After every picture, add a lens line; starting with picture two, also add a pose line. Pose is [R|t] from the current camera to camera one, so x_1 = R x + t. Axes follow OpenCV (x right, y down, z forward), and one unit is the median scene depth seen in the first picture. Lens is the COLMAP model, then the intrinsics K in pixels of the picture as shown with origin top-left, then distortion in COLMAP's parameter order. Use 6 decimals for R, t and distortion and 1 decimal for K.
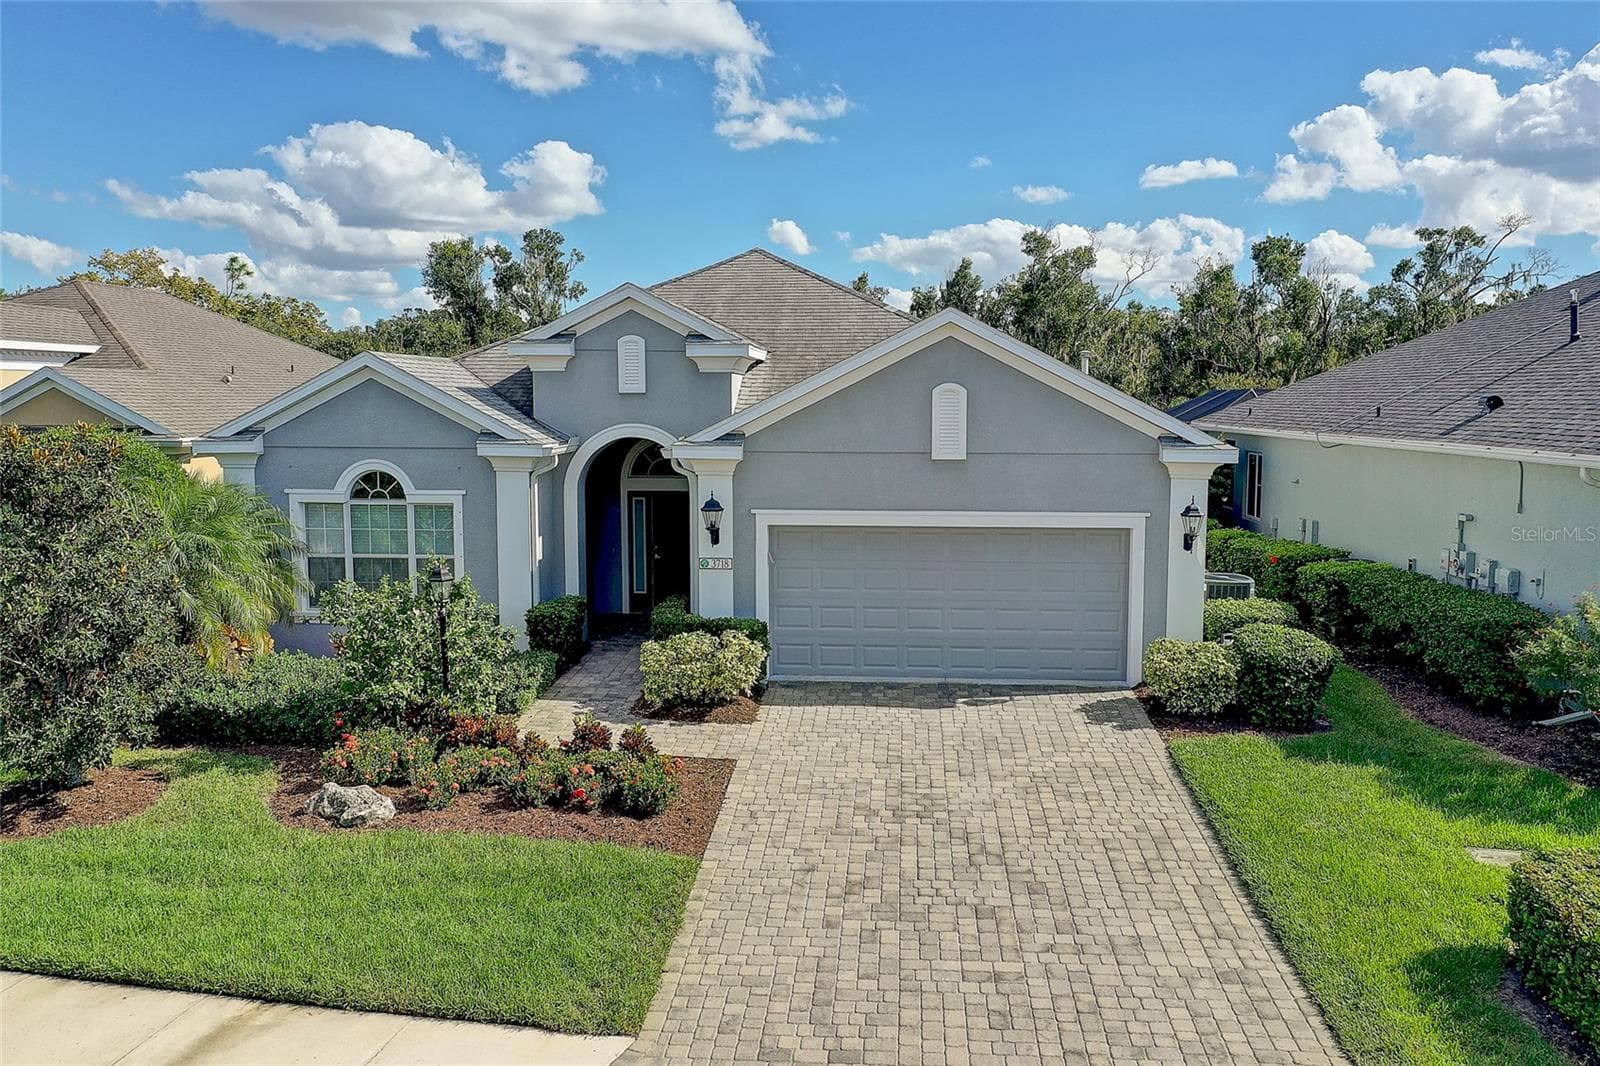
lens RADIAL K [[1265.1, 0, 797.0], [0, 1265.1, 523.7], [0, 0, 1]] dist [0.009410, -0.007017]
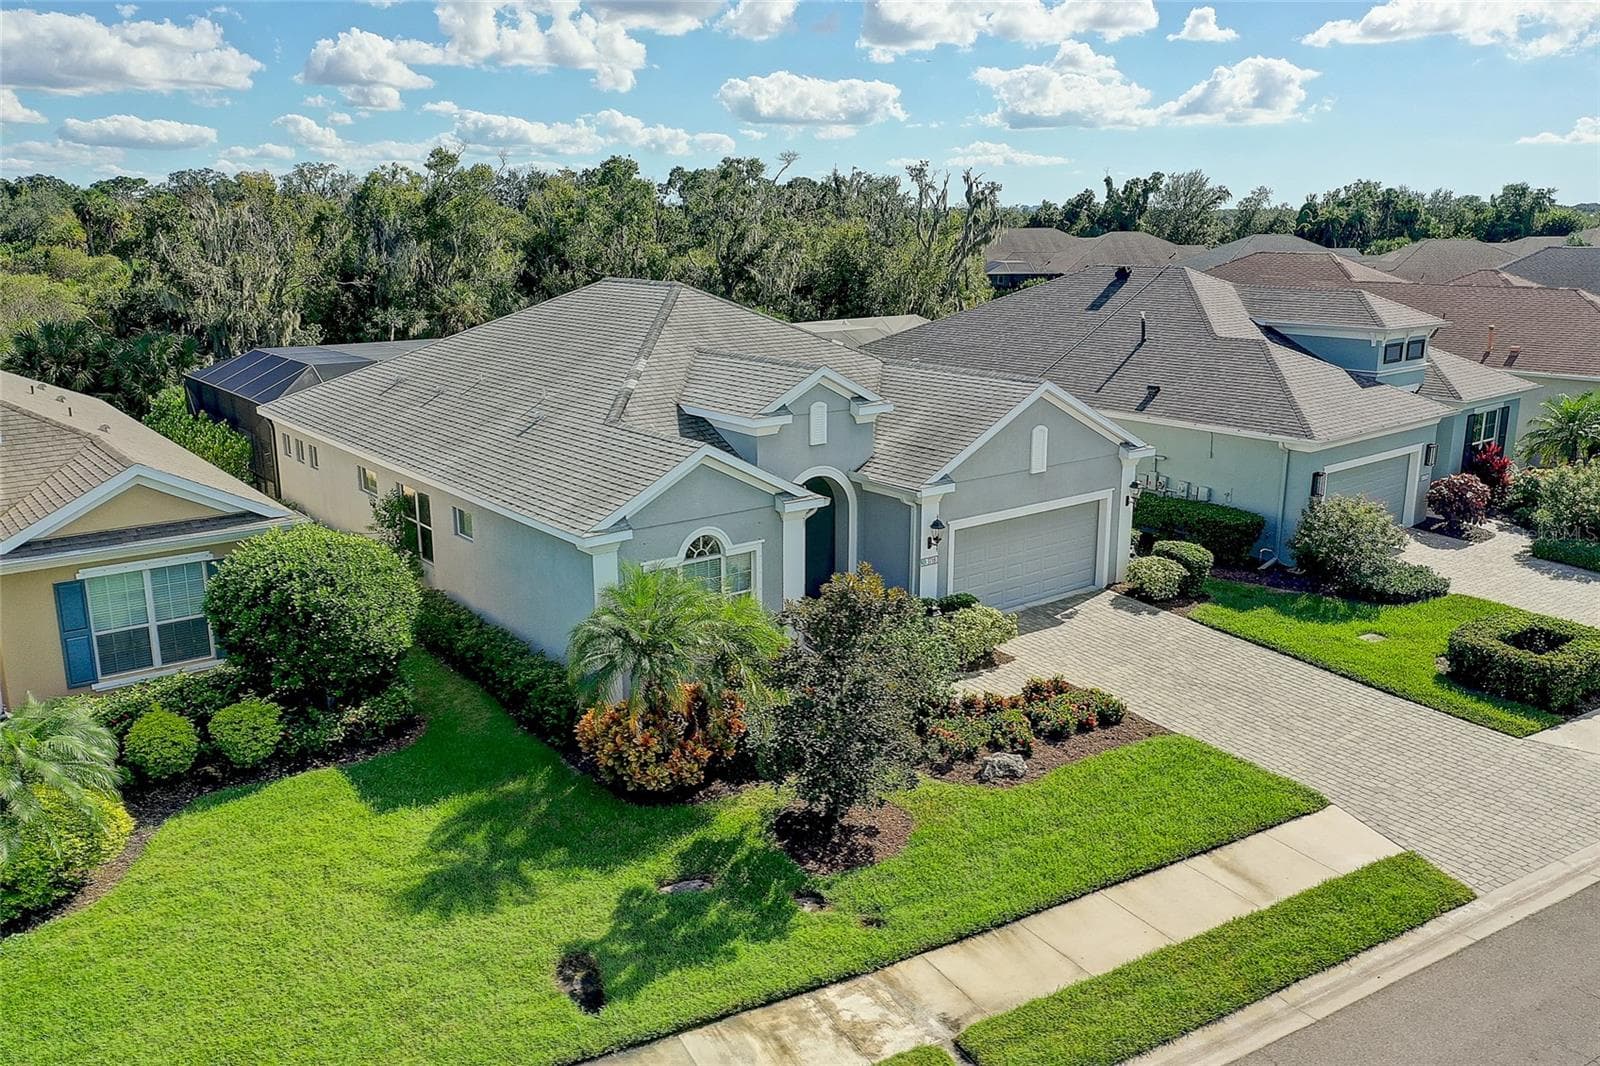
lens RADIAL K [[1265.1, 0, 805.6], [0, 1265.1, 547.4], [0, 0, 1]] dist [0.009410, -0.007017]
pose [[0.728700, -0.174887, 0.662125, -1.174504], [0.068354, 0.980589, 0.183777, -0.272839], [-0.681413, -0.088659, 0.726509, 0.027194]]
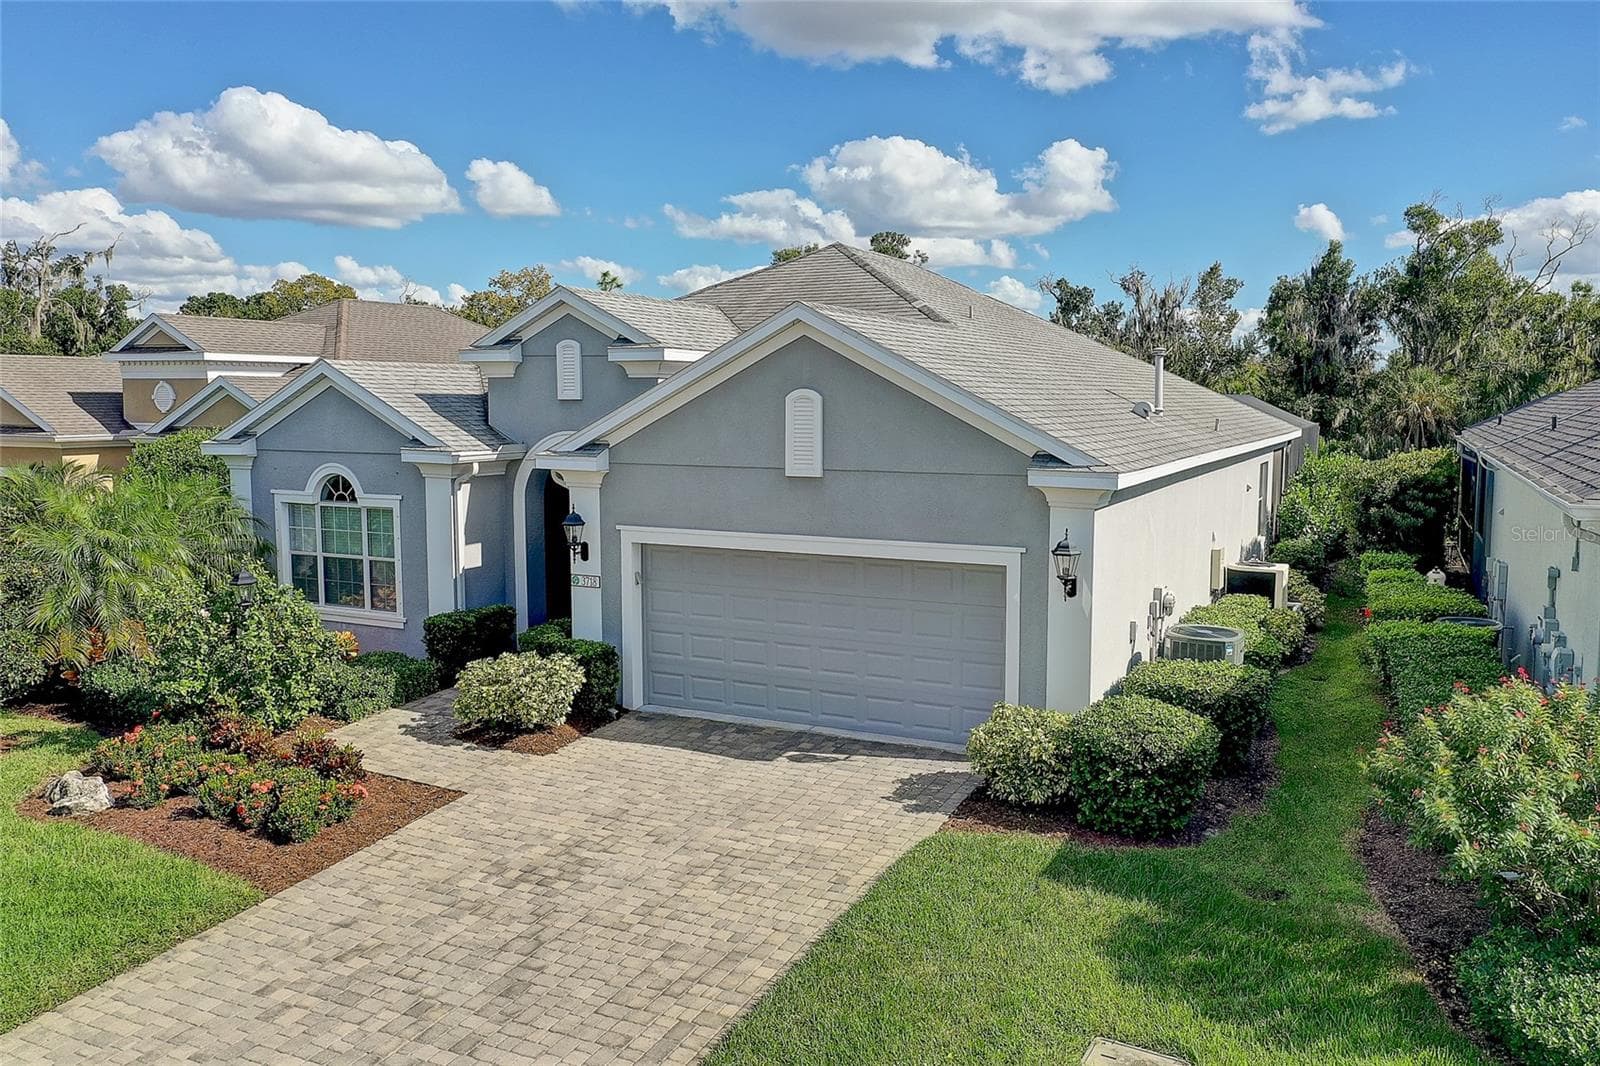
lens RADIAL K [[1265.1, 0, 795.2], [0, 1265.1, 531.8], [0, 0, 1]] dist [0.009410, -0.007017]
pose [[0.925250, 0.039297, -0.377317, 0.445713], [-0.037336, 0.999224, 0.012512, -0.023426], [0.377516, 0.002511, 0.926000, 0.191208]]
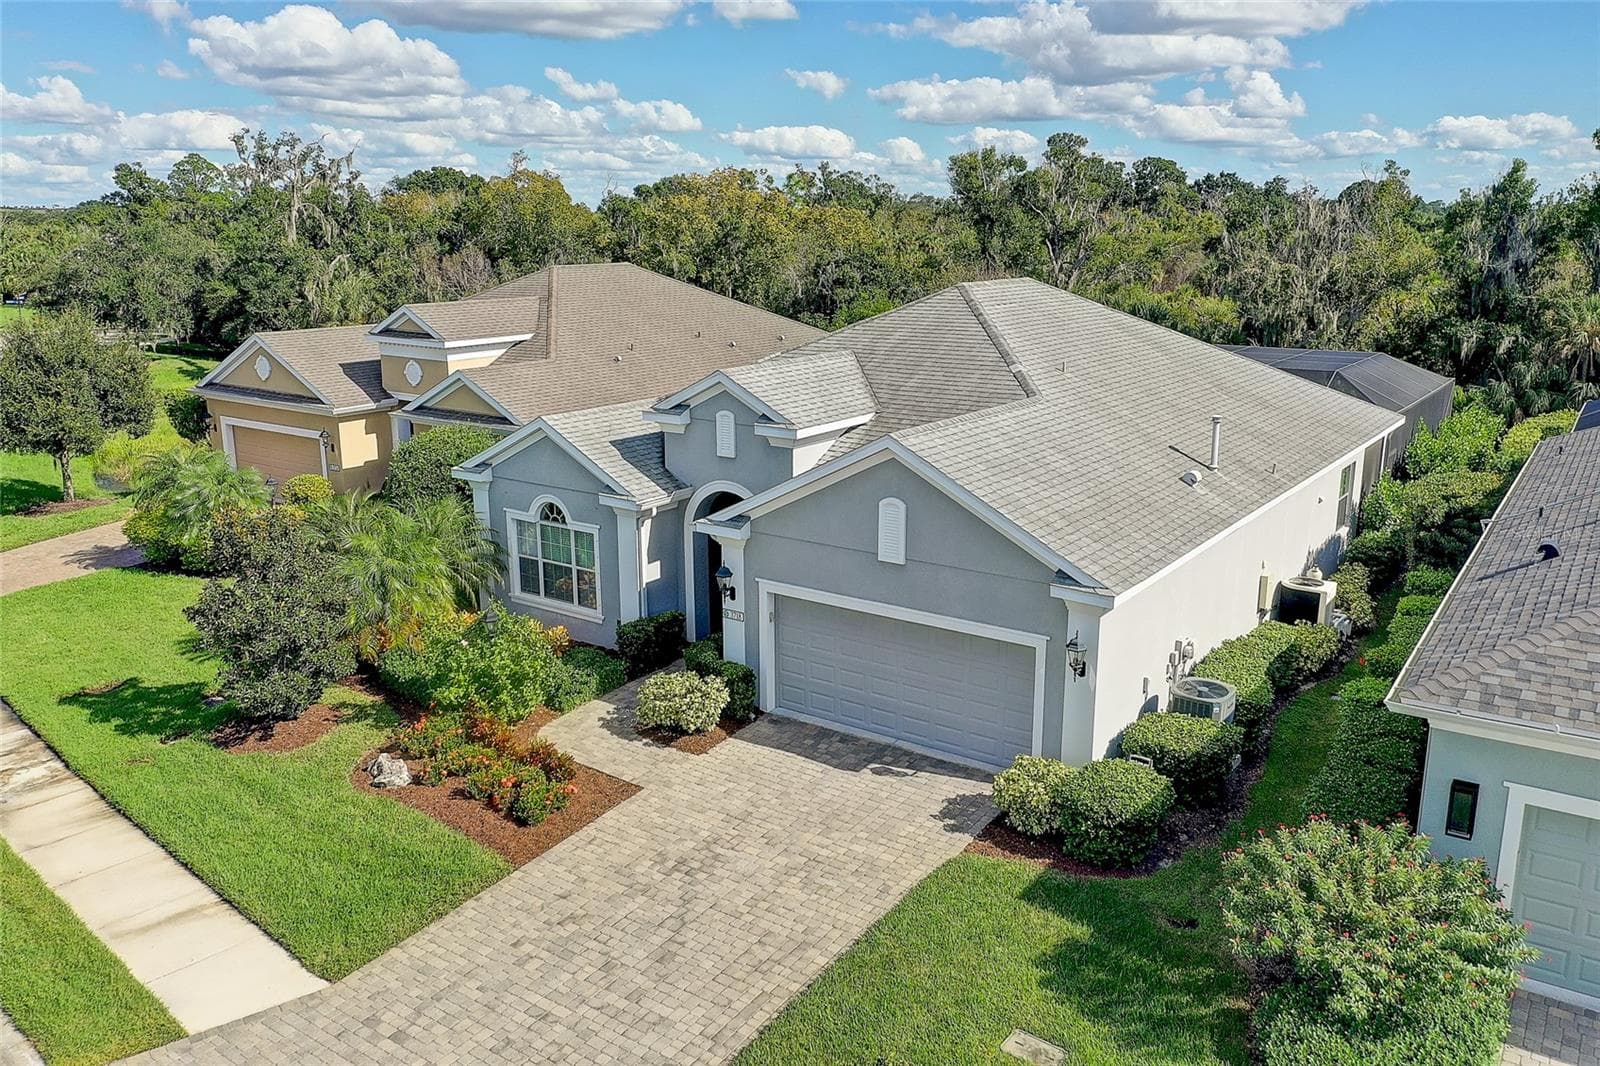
lens RADIAL K [[1265.1, 0, 796.1], [0, 1265.1, 528.7], [0, 0, 1]] dist [0.009410, -0.007017]
pose [[0.855232, 0.120674, -0.504000, 0.624488], [-0.047823, 0.986740, 0.155107, -0.255744], [0.516034, -0.108549, 0.849662, -0.021241]]
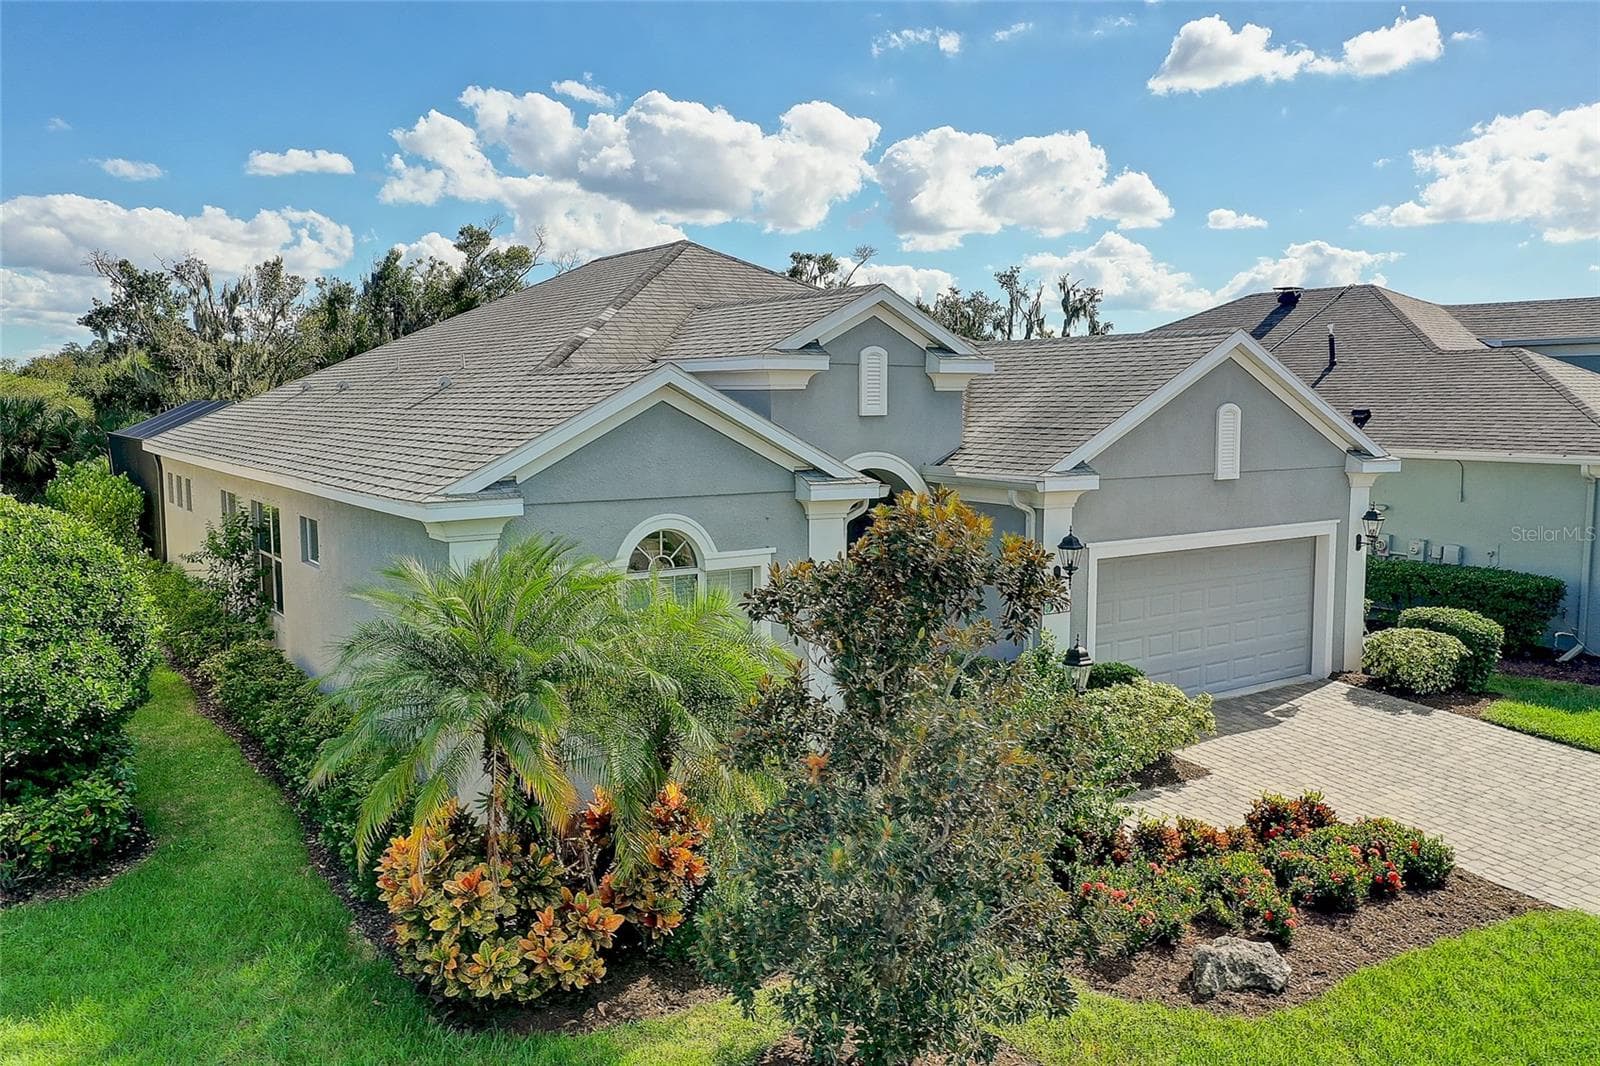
lens RADIAL K [[1265.1, 0, 797.0], [0, 1265.1, 539.0], [0, 0, 1]] dist [0.009410, -0.007017]
pose [[0.777420, -0.073987, 0.624615, -0.778933], [0.065931, 0.997173, 0.036056, -0.062405], [-0.625516, 0.013151, 0.780100, 0.429655]]
